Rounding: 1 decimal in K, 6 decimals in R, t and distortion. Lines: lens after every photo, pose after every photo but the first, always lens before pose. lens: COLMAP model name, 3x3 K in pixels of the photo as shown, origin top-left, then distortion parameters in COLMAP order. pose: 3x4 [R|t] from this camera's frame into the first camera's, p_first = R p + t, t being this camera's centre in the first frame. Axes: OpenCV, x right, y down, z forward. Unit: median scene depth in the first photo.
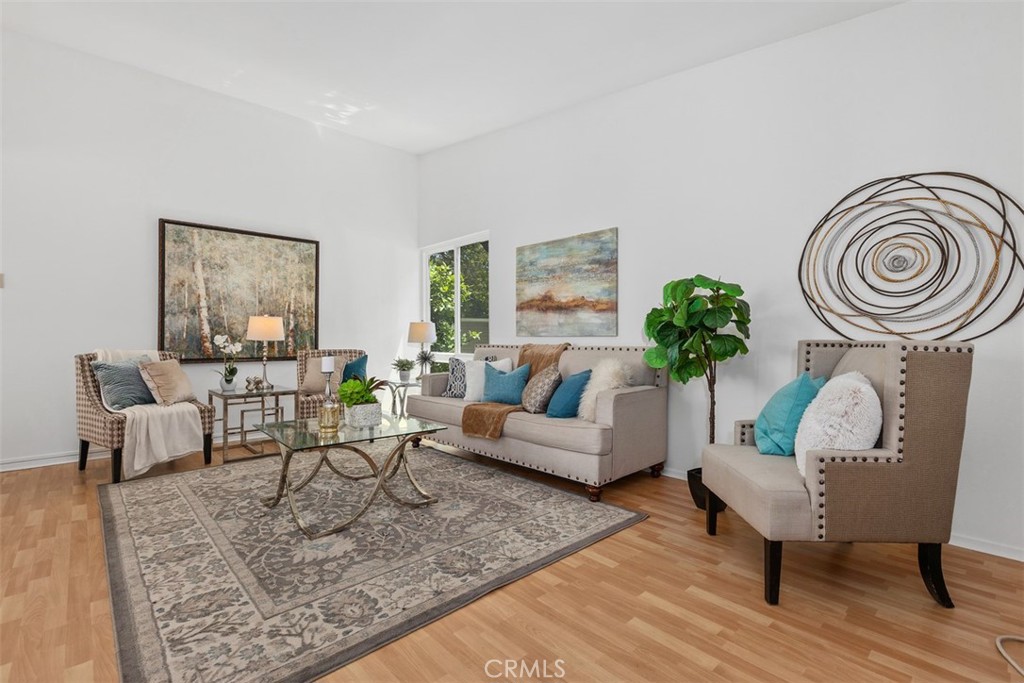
lens RADIAL K [[464.3, 0, 508.9], [0, 464.3, 336.4], [0, 0, 1]] dist [0.002654, 0.000162]
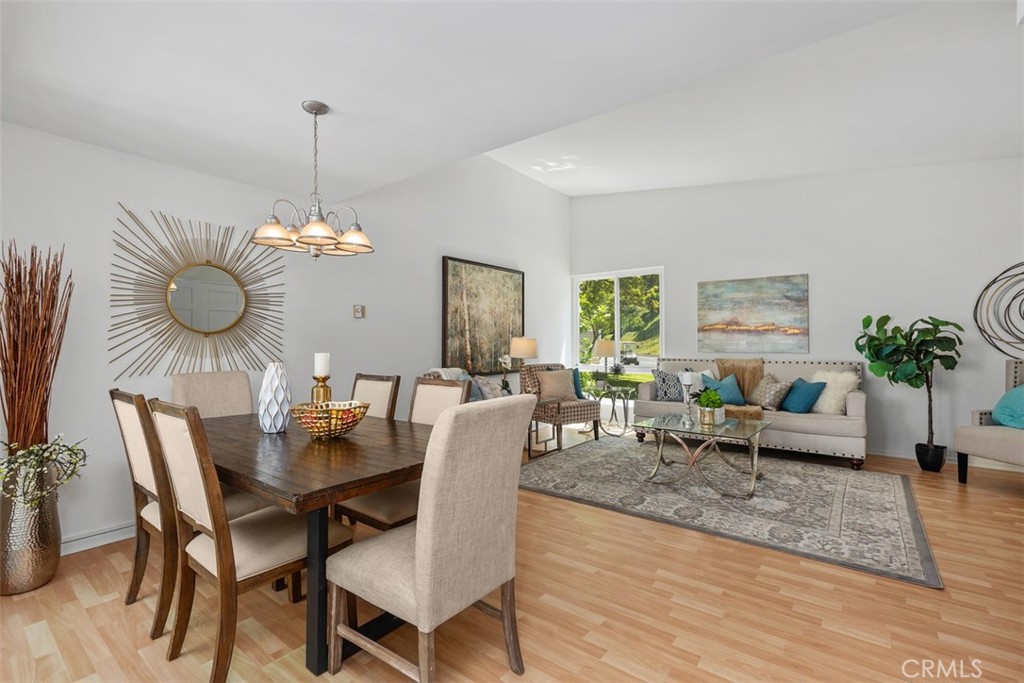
lens RADIAL K [[455.3, 0, 508.5], [0, 455.3, 337.7], [0, 0, 1]] dist [-0.000422, -0.000388]
pose [[0.987164, -0.003197, 0.159677, -0.994816], [0.004137, 0.999976, -0.005556, -0.049716], [-0.159655, 0.006146, 0.987154, -0.210751]]
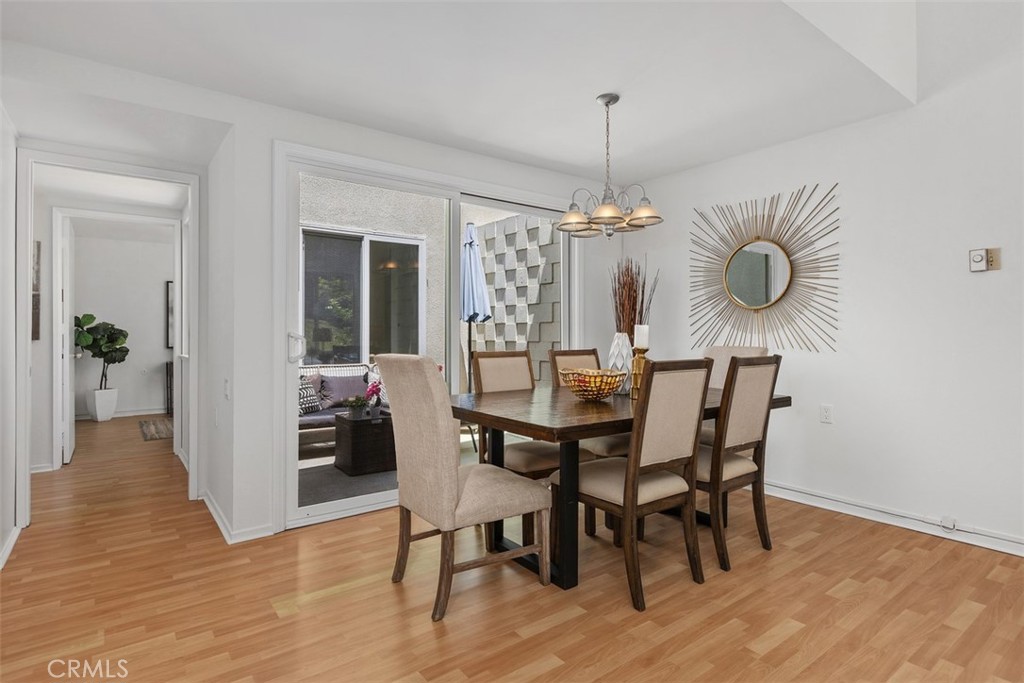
lens RADIAL K [[531.8, 0, 509.0], [0, 531.8, 330.2], [0, 0, 1]] dist [0.000243, -0.000751]
pose [[-0.100129, -0.005686, -0.994958, -0.299128], [0.003065, 0.999977, -0.006023, -0.017585], [0.994970, -0.003652, -0.100109, 0.424951]]
